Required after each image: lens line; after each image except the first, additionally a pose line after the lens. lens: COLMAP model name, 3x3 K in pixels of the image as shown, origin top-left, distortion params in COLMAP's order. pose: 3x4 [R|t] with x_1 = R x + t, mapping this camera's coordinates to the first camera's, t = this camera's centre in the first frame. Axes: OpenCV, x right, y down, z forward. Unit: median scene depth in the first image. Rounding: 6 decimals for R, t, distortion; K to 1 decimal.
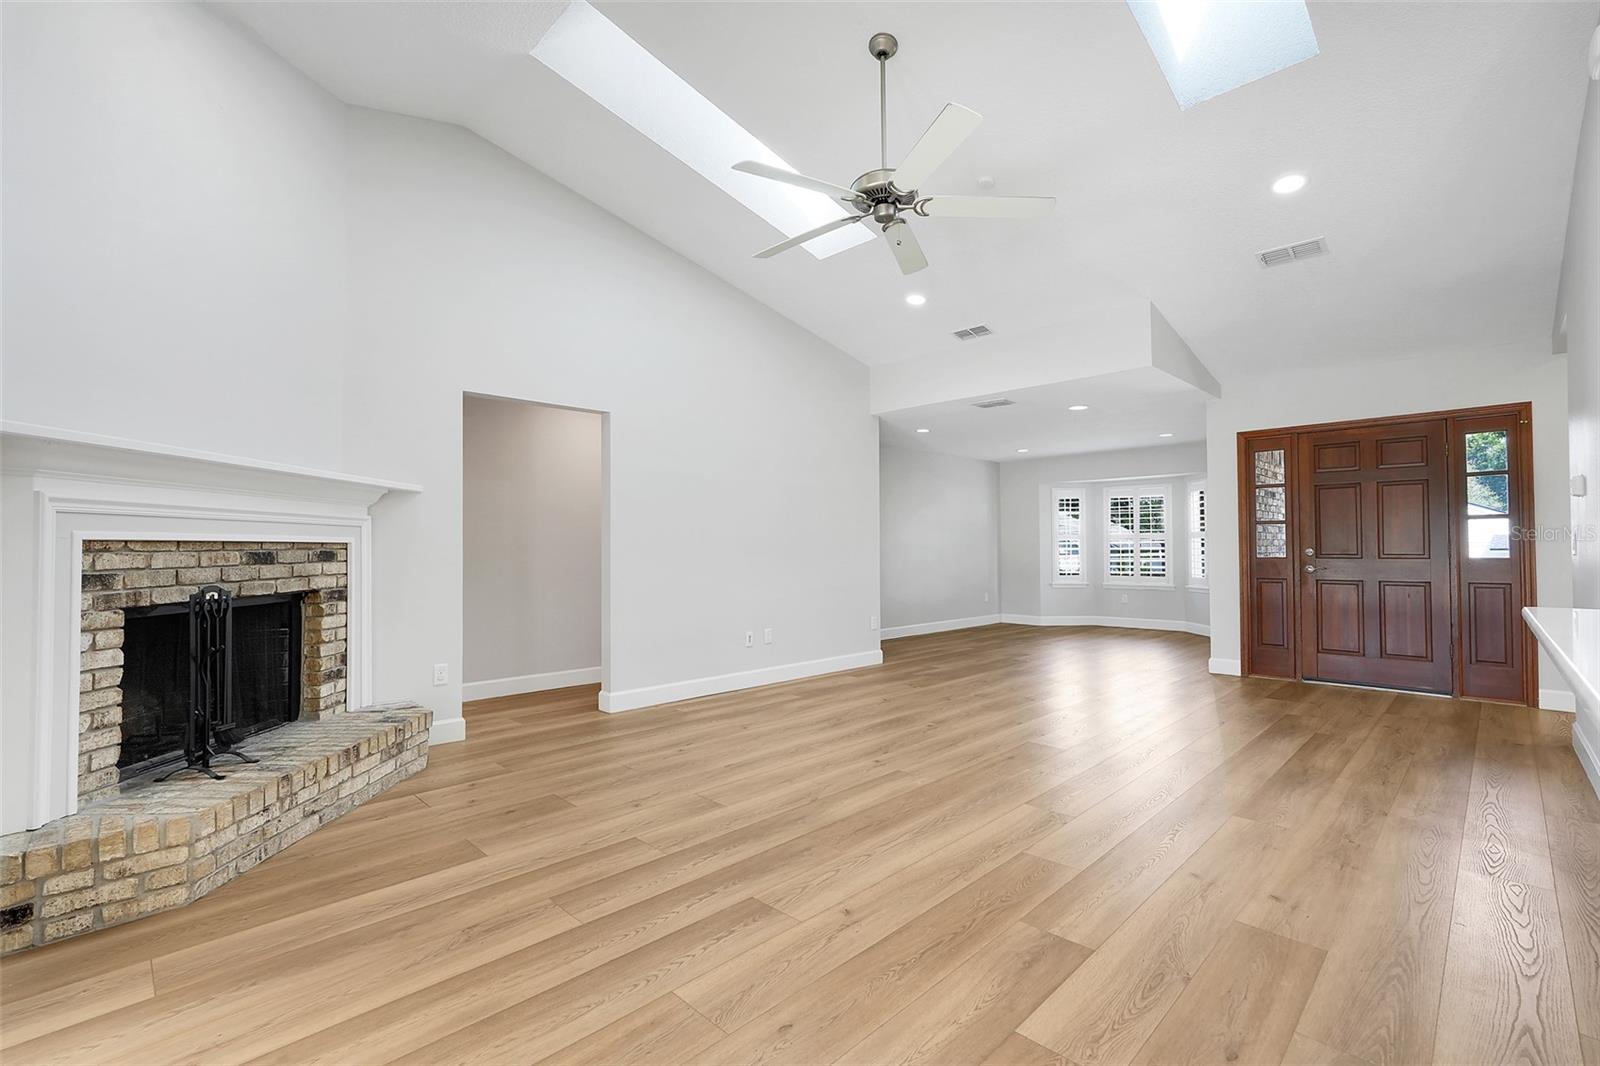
lens RADIAL K [[710.8, 0, 792.4], [0, 710.8, 538.2], [0, 0, 1]] dist [-0.001691, 0.003657]
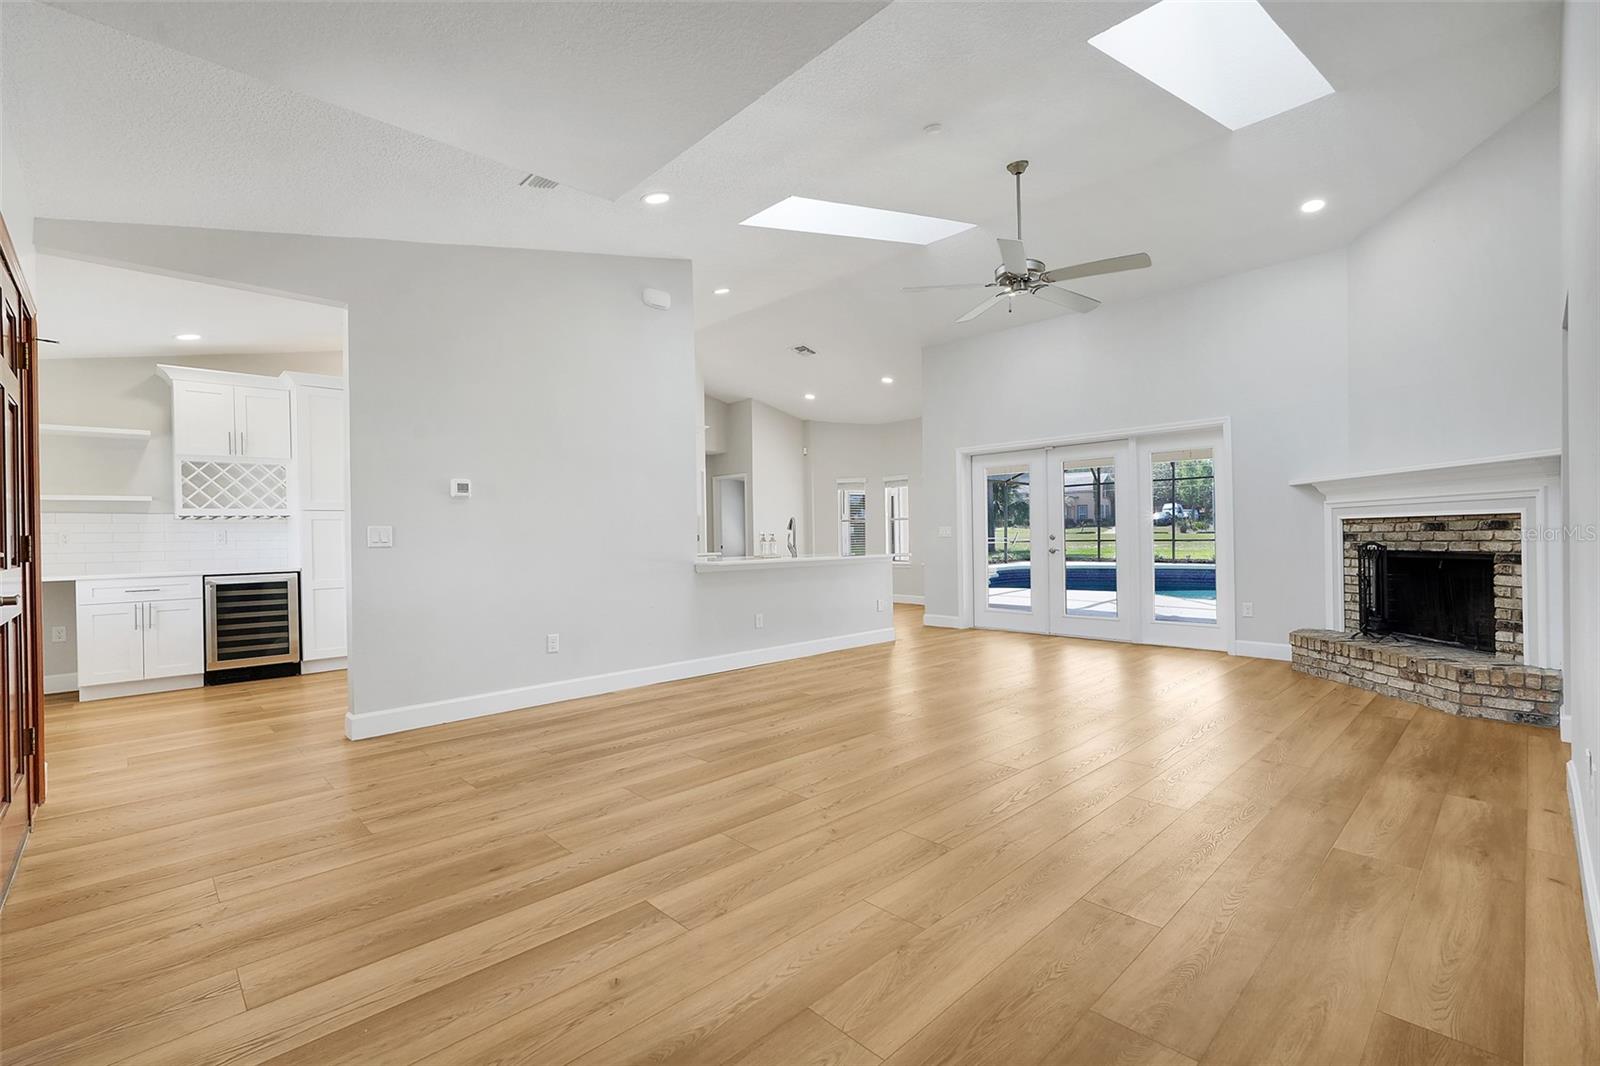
lens RADIAL K [[710.8, 0, 793.6], [0, 710.8, 534.3], [0, 0, 1]] dist [-0.001691, 0.003657]
pose [[-0.999613, 0.021891, 0.017147, 0.527352], [0.021579, 0.999602, -0.018185, 0.037665], [-0.017538, -0.017808, -0.999688, 2.263182]]
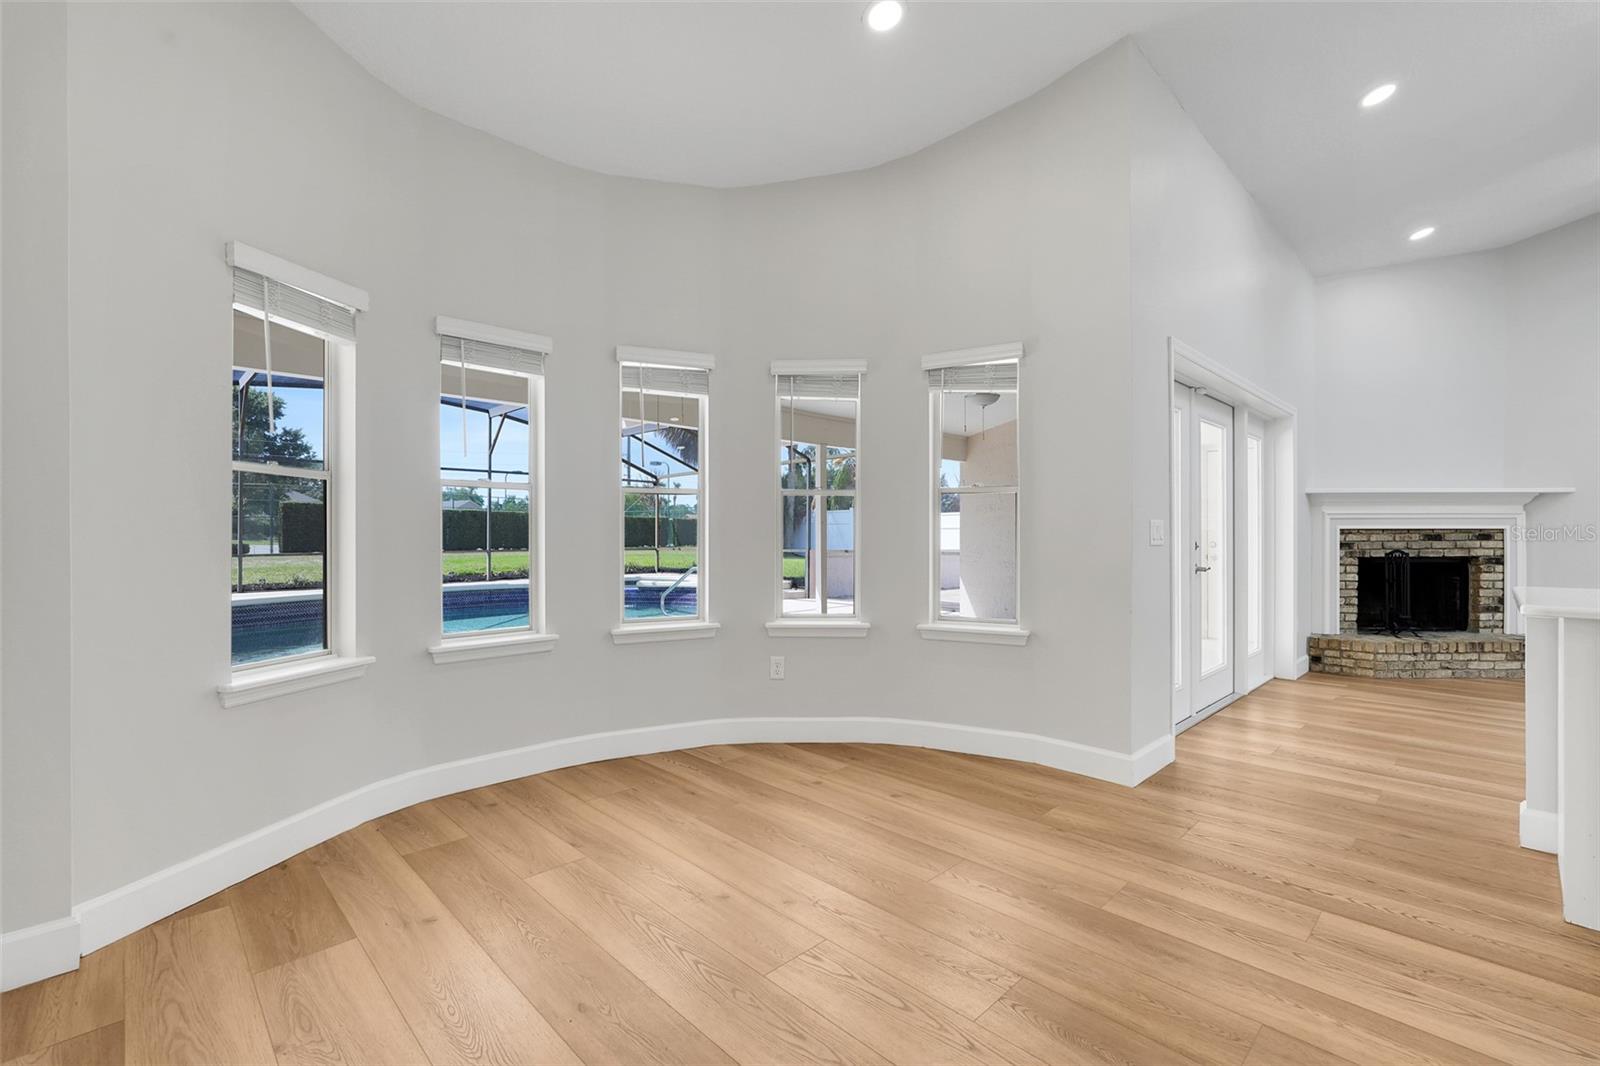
lens RADIAL K [[710.8, 0, 806.4], [0, 710.8, 534.2], [0, 0, 1]] dist [-0.001691, 0.003657]
pose [[0.018442, 0.002677, -0.999826, 1.009663], [0.014576, 0.999889, 0.002946, -0.009605], [0.999724, -0.014628, 0.018401, -0.639716]]
